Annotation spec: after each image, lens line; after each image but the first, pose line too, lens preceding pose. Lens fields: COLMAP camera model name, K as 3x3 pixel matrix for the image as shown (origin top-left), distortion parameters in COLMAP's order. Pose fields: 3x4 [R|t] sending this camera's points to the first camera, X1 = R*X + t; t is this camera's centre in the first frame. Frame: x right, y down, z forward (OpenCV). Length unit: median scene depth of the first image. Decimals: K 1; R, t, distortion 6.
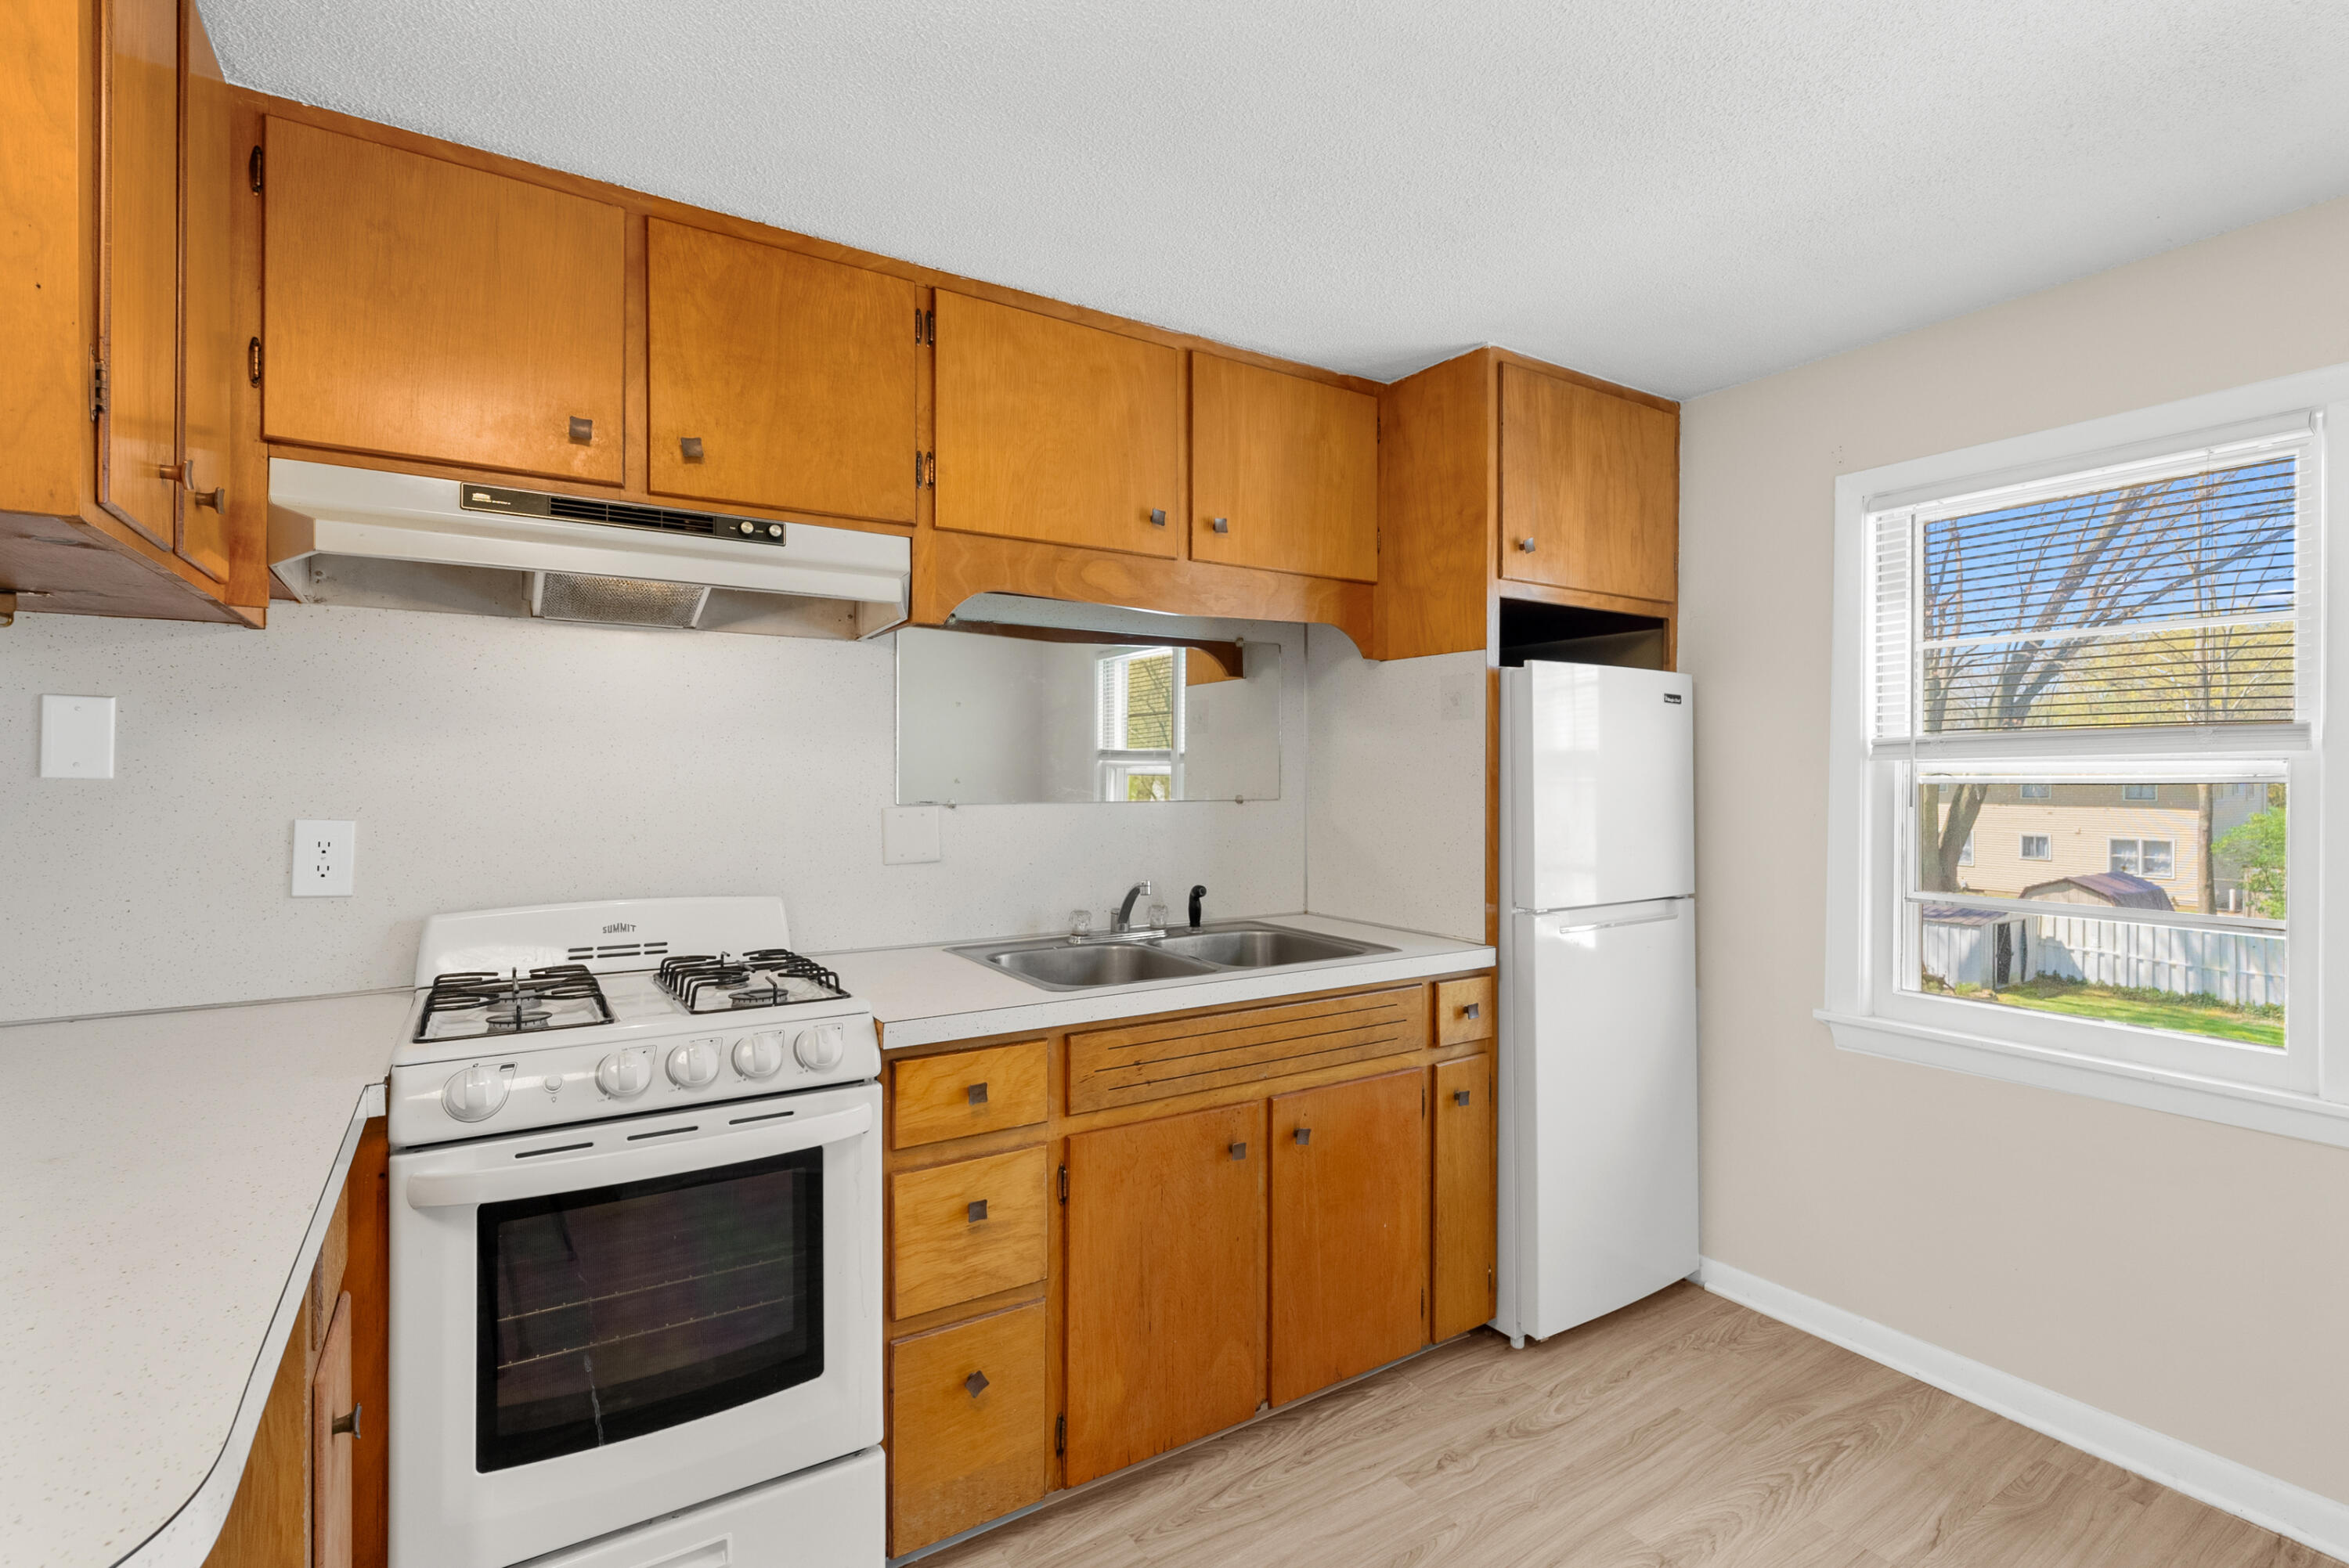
lens RADIAL K [[1073.6, 0, 1175.1], [0, 1073.6, 771.6], [0, 0, 1]] dist [-0.009886, 0.002407]
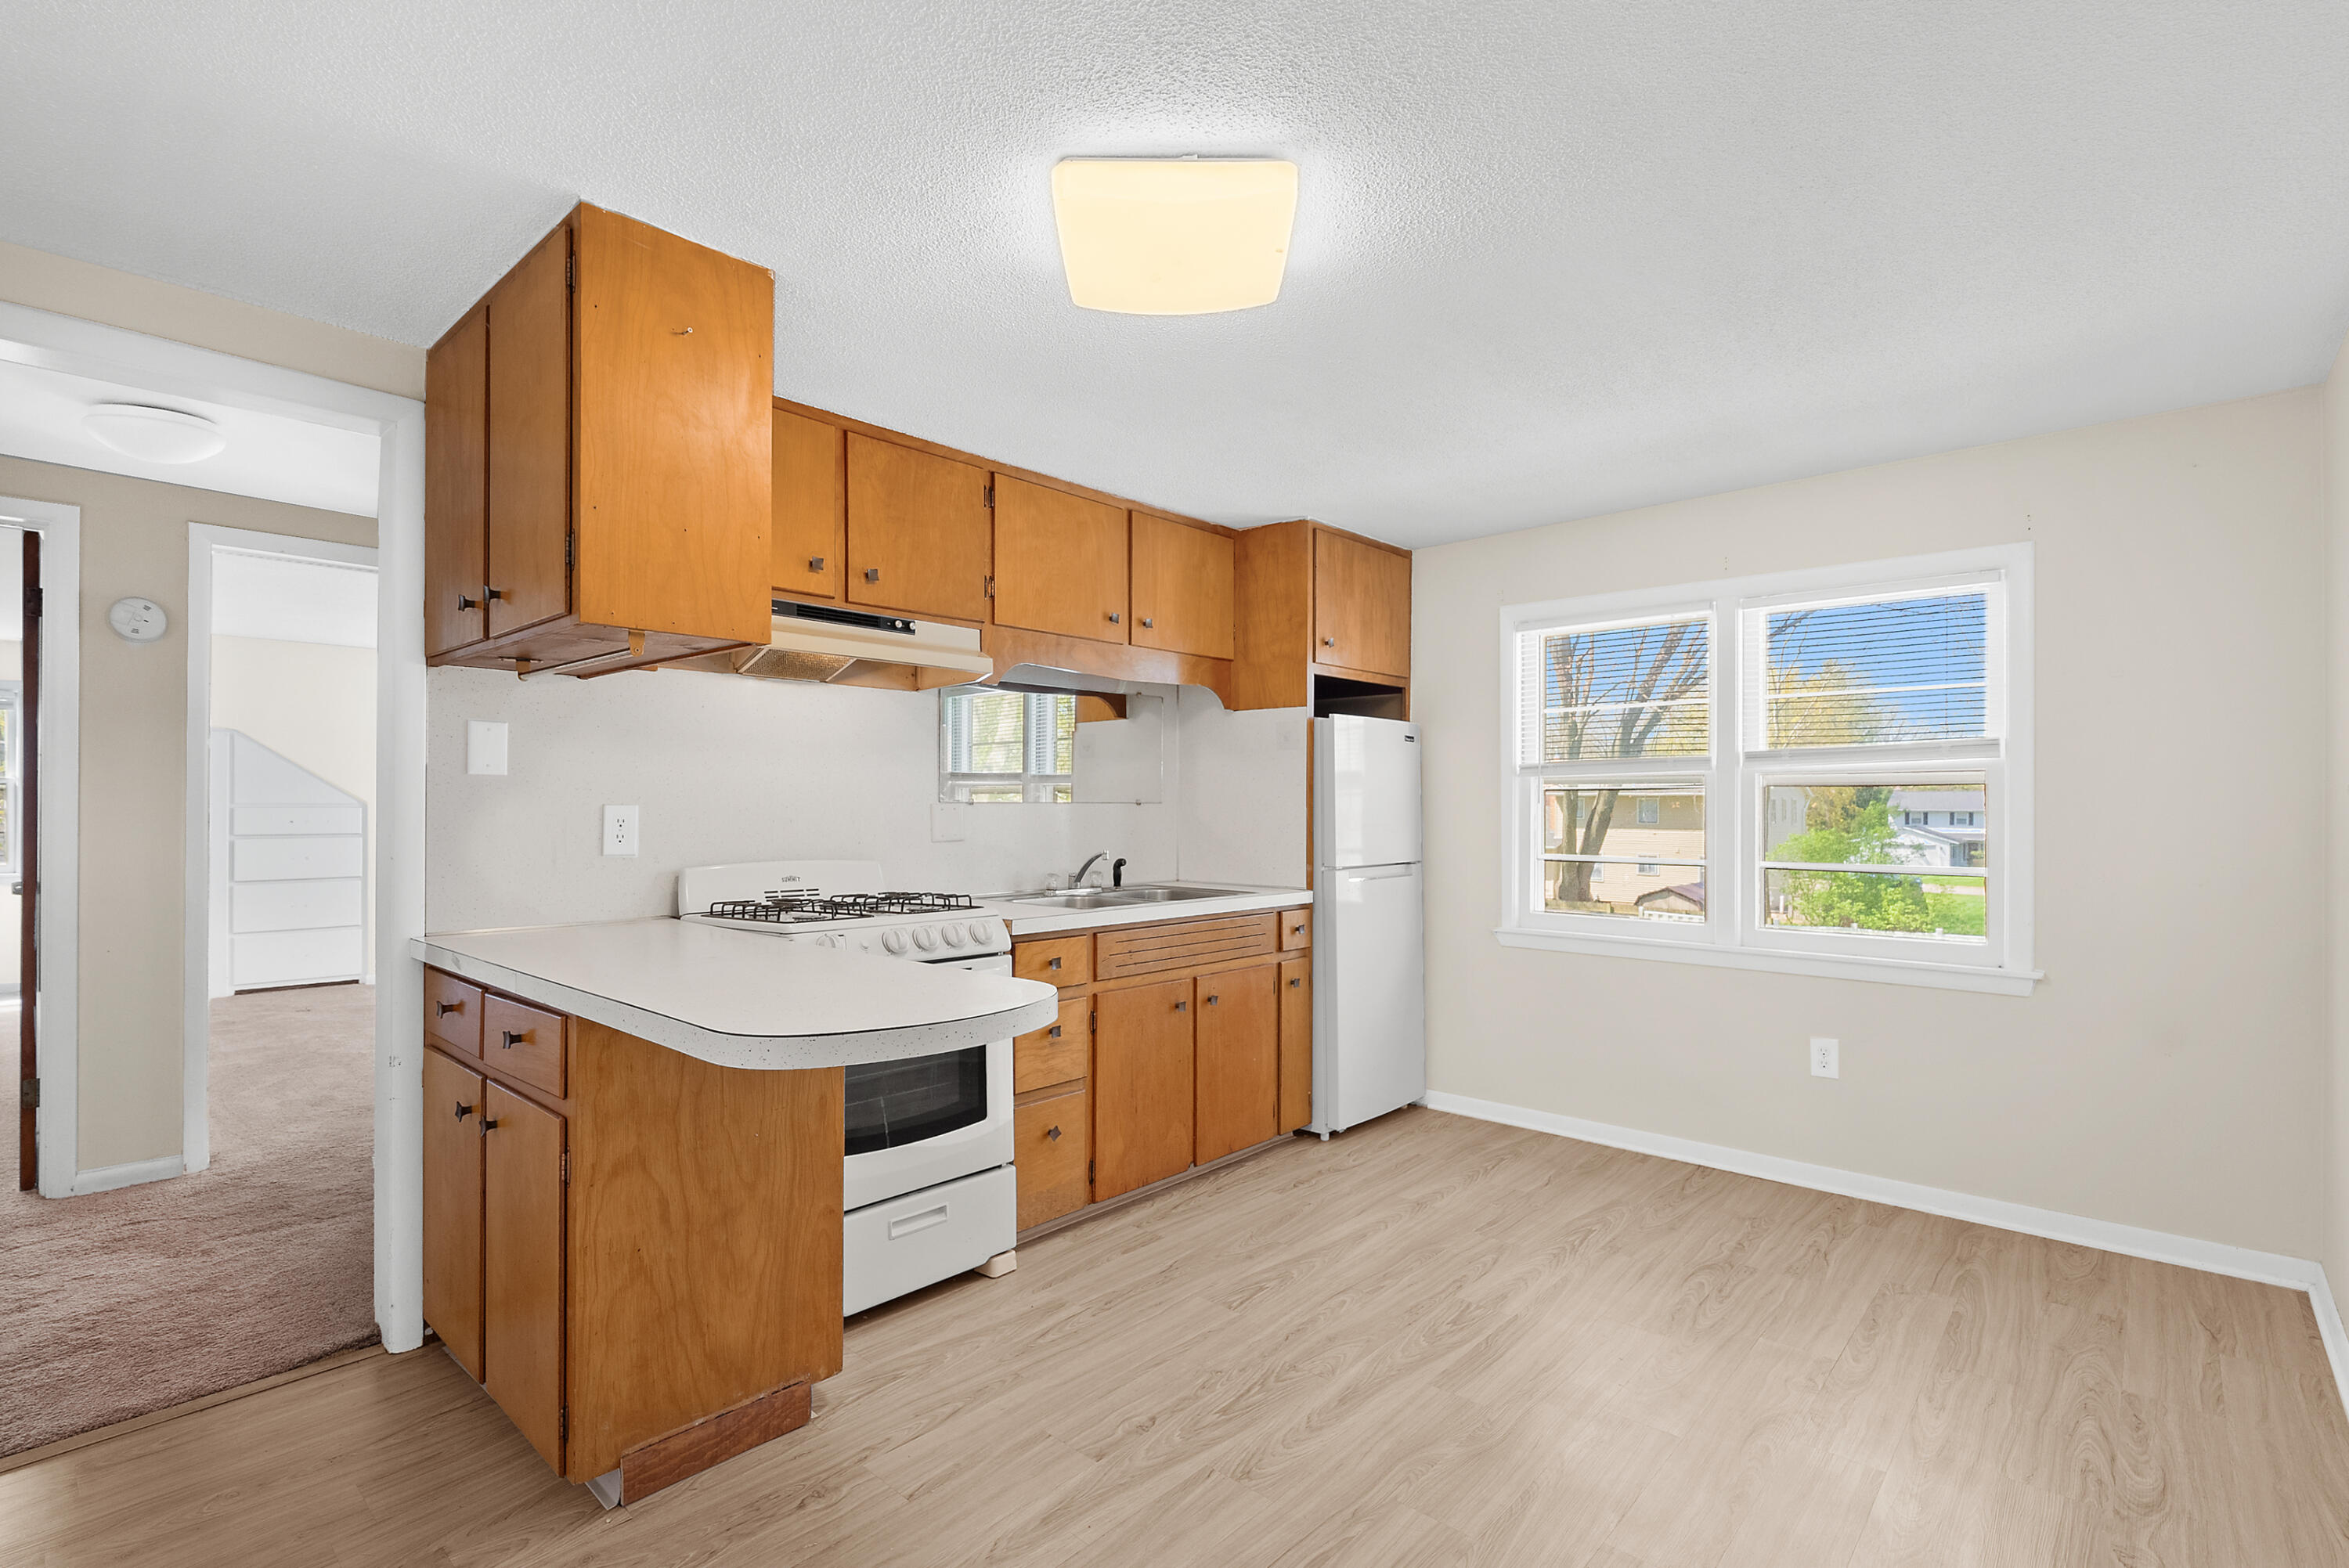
lens RADIAL K [[1073.6, 0, 1176.9], [0, 1073.6, 797.0], [0, 0, 1]] dist [-0.009886, 0.002407]
pose [[0.965862, 0.002316, 0.259046, -0.339443], [-0.001178, 0.999989, -0.004550, 0.031847], [-0.259054, 0.004090, 0.965854, -0.544540]]
